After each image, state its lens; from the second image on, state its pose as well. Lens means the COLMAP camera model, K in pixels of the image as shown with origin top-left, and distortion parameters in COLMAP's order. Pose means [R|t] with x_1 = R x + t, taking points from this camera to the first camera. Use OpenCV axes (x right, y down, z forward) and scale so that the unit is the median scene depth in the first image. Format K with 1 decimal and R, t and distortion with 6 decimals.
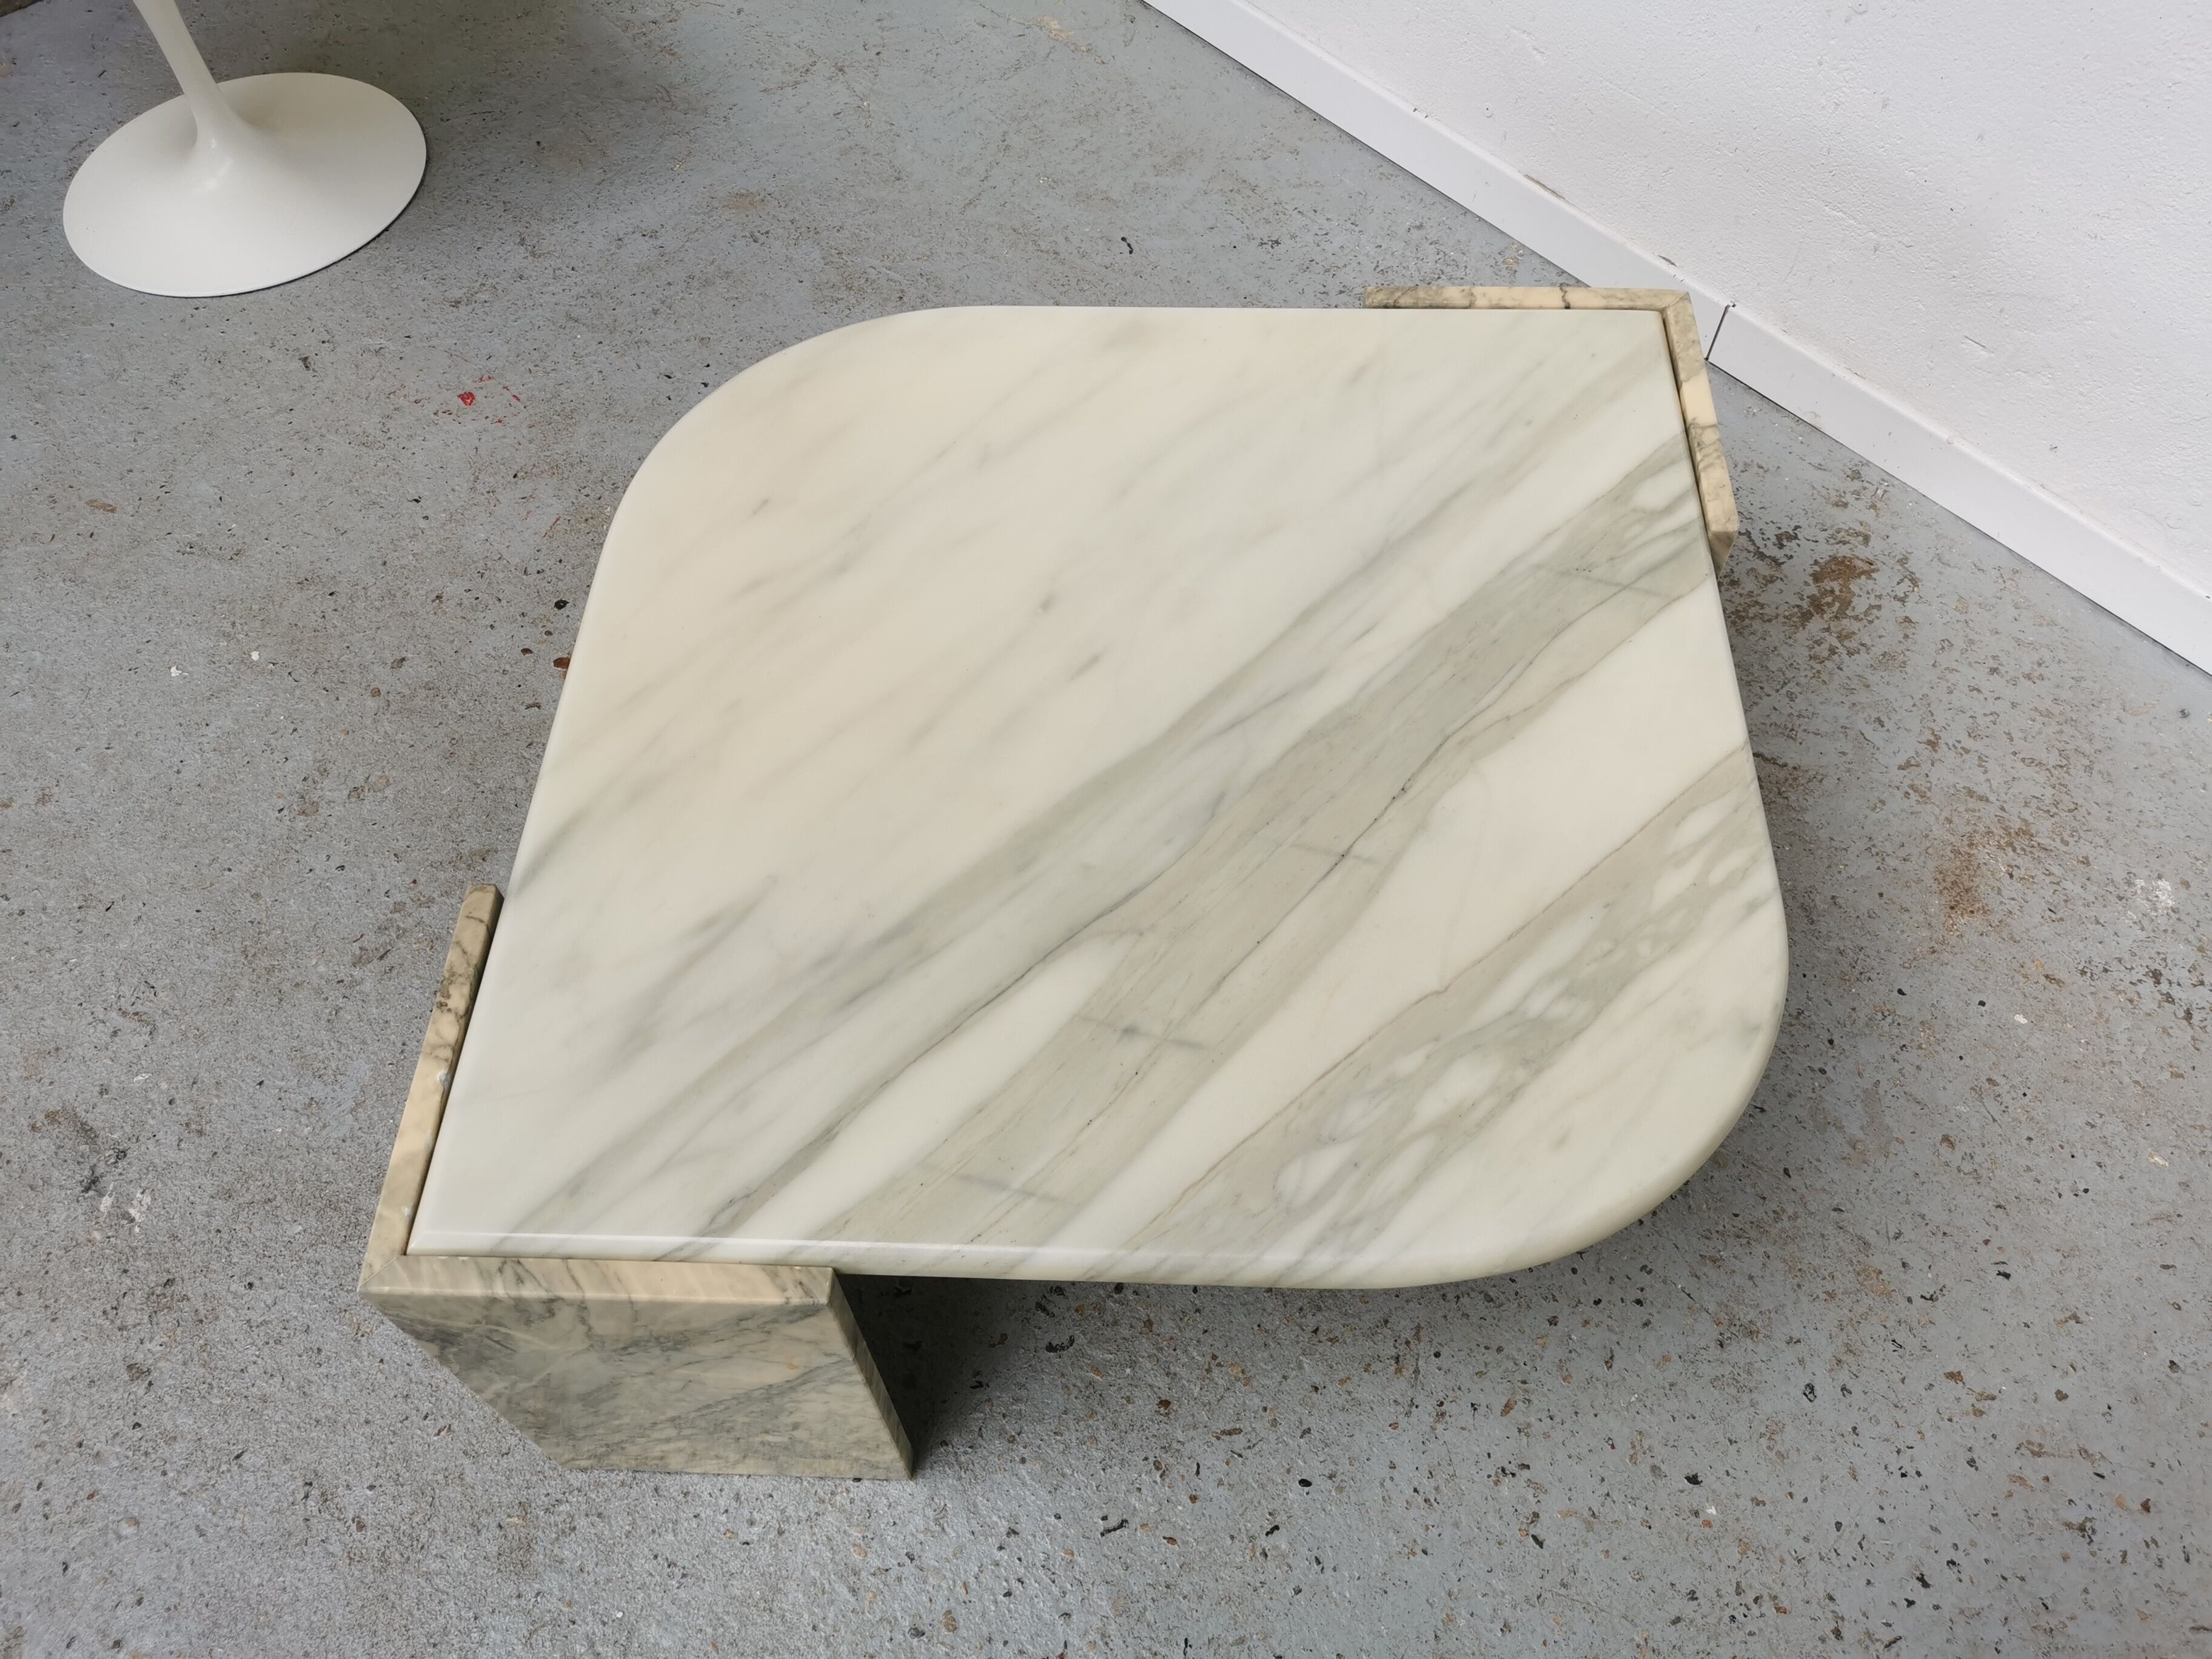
lens RADIAL K [[1694.0, 0, 1110.9], [0, 1694.0, 834.7], [0, 0, 1]] dist [0.067269, -0.074444]
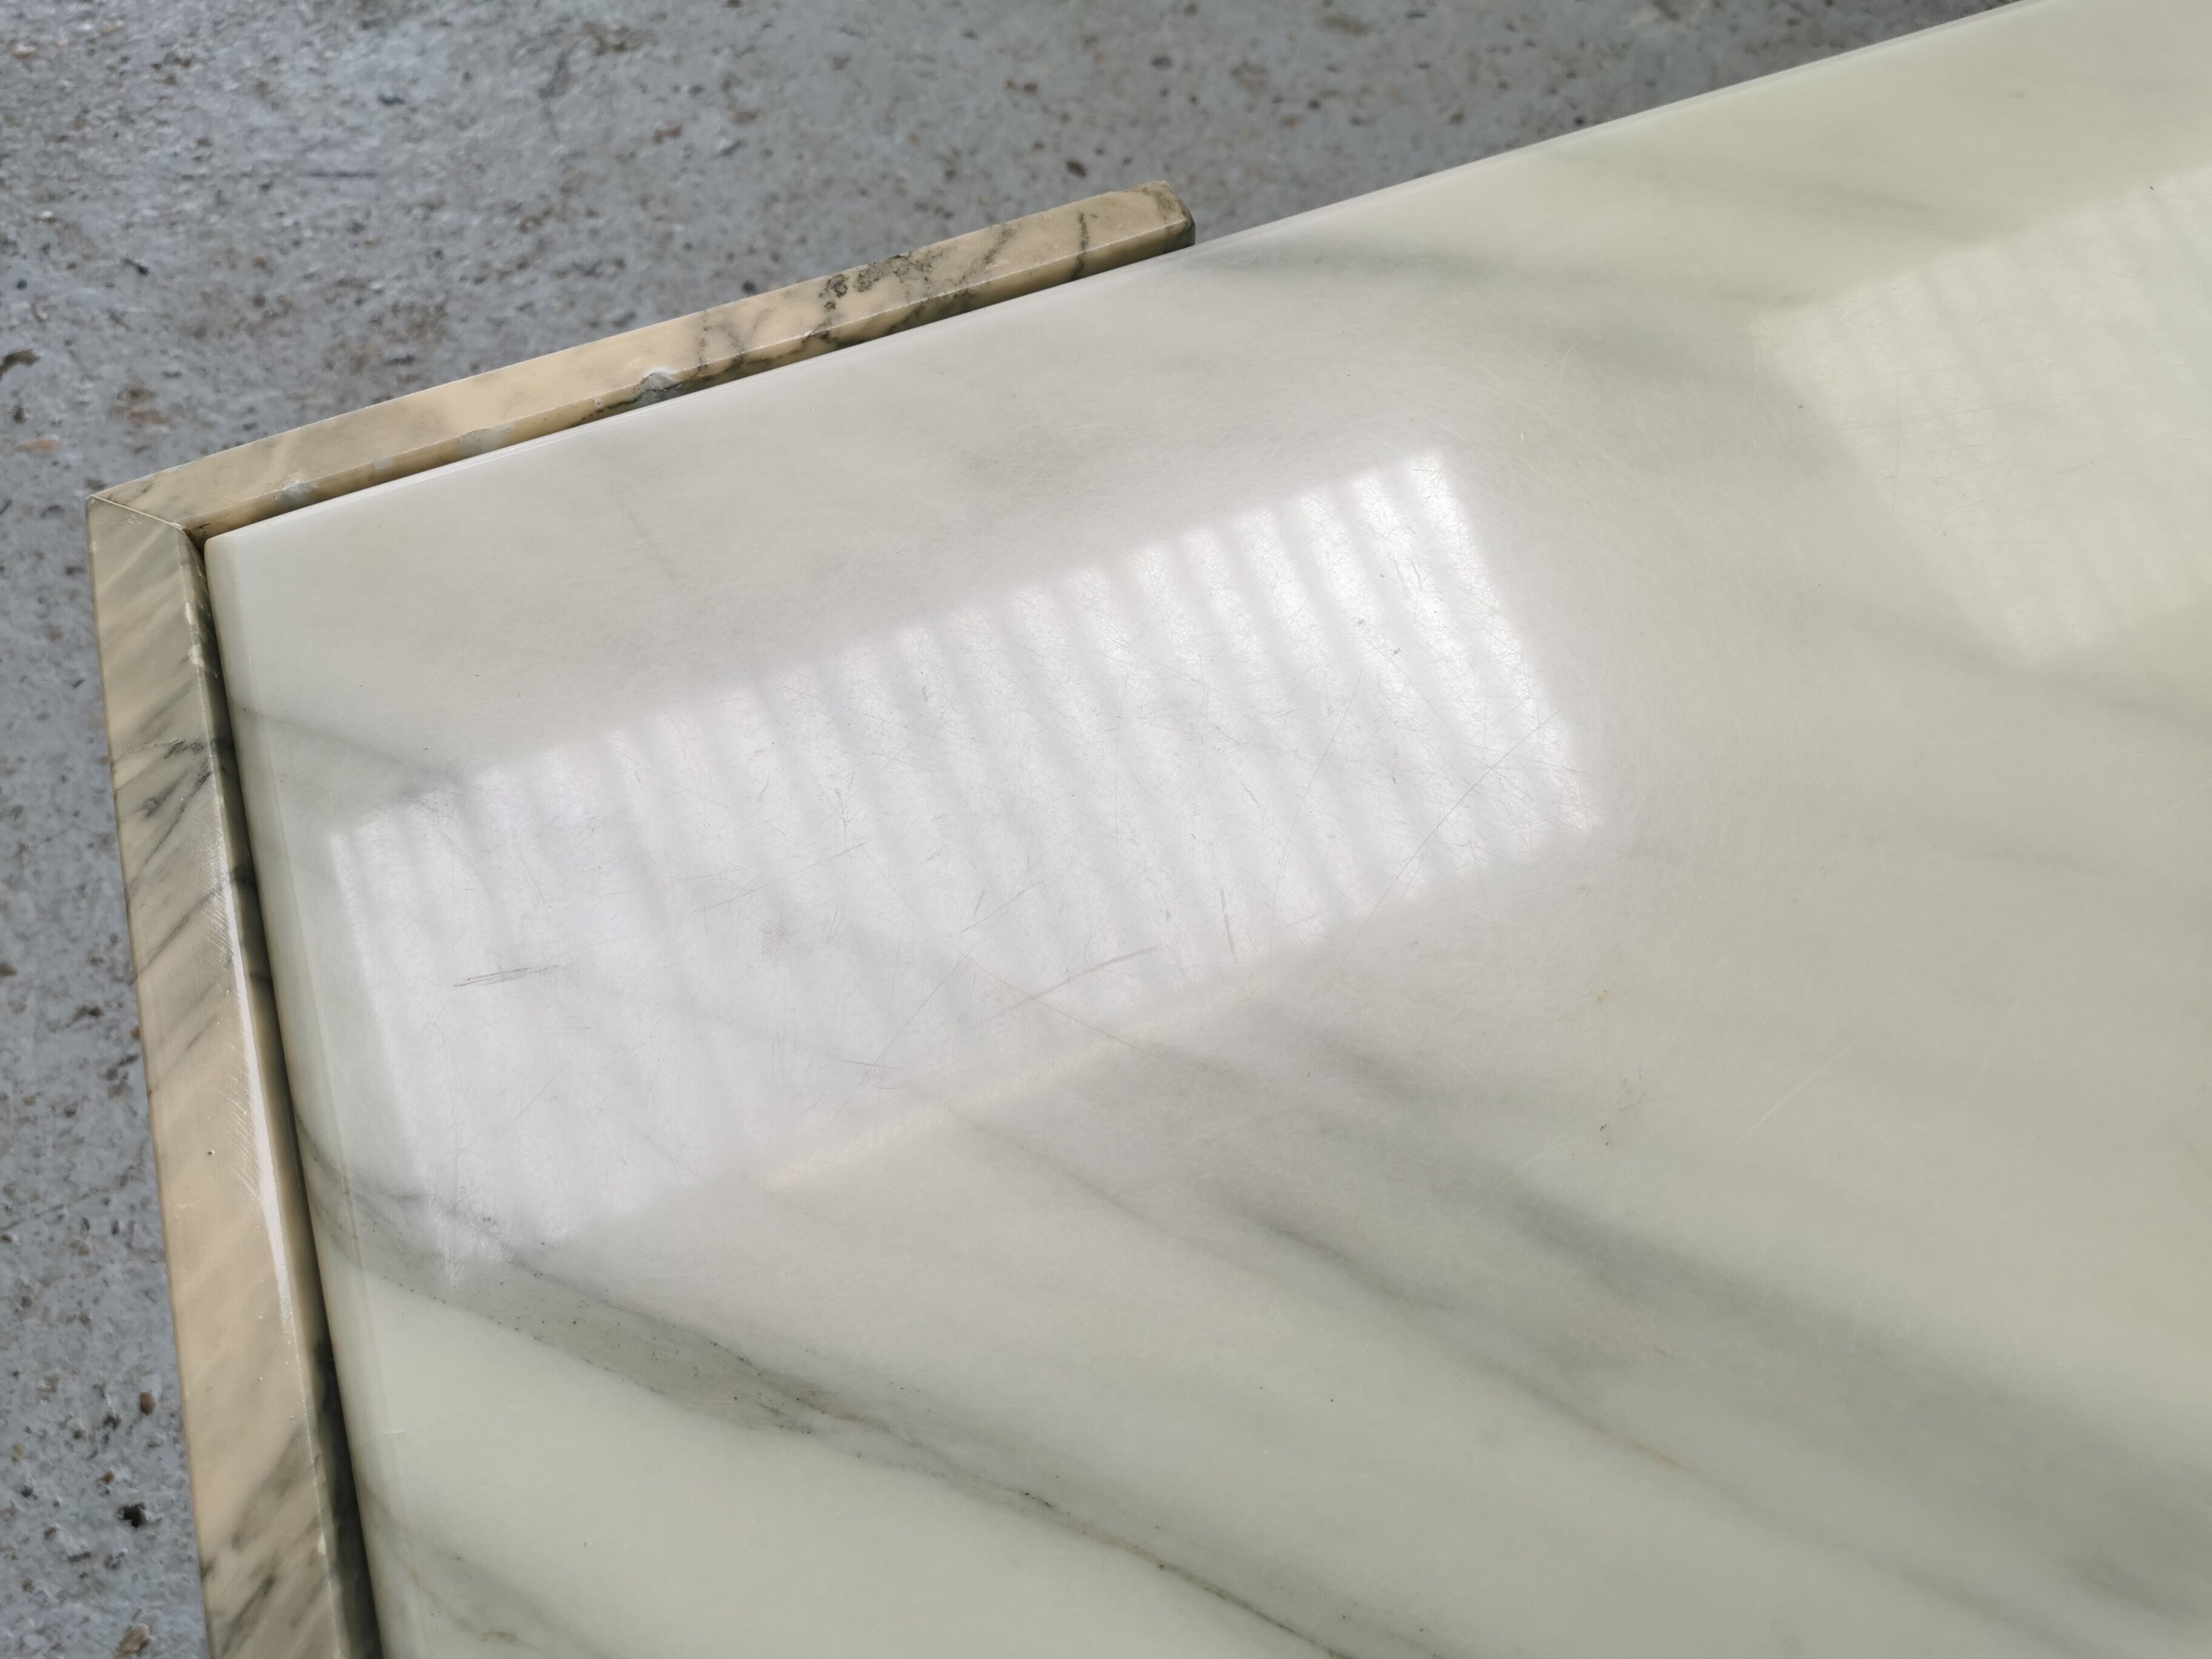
lens RADIAL K [[1735.4, 0, 1106.3], [0, 1735.4, 832.0], [0, 0, 1]] dist [0.040329, -0.053932]
pose [[0.388309, 0.812051, -0.435649, -0.067217], [-0.760119, 0.549514, 0.346776, -0.012649], [0.520995, 0.196488, 0.830636, 0.533727]]
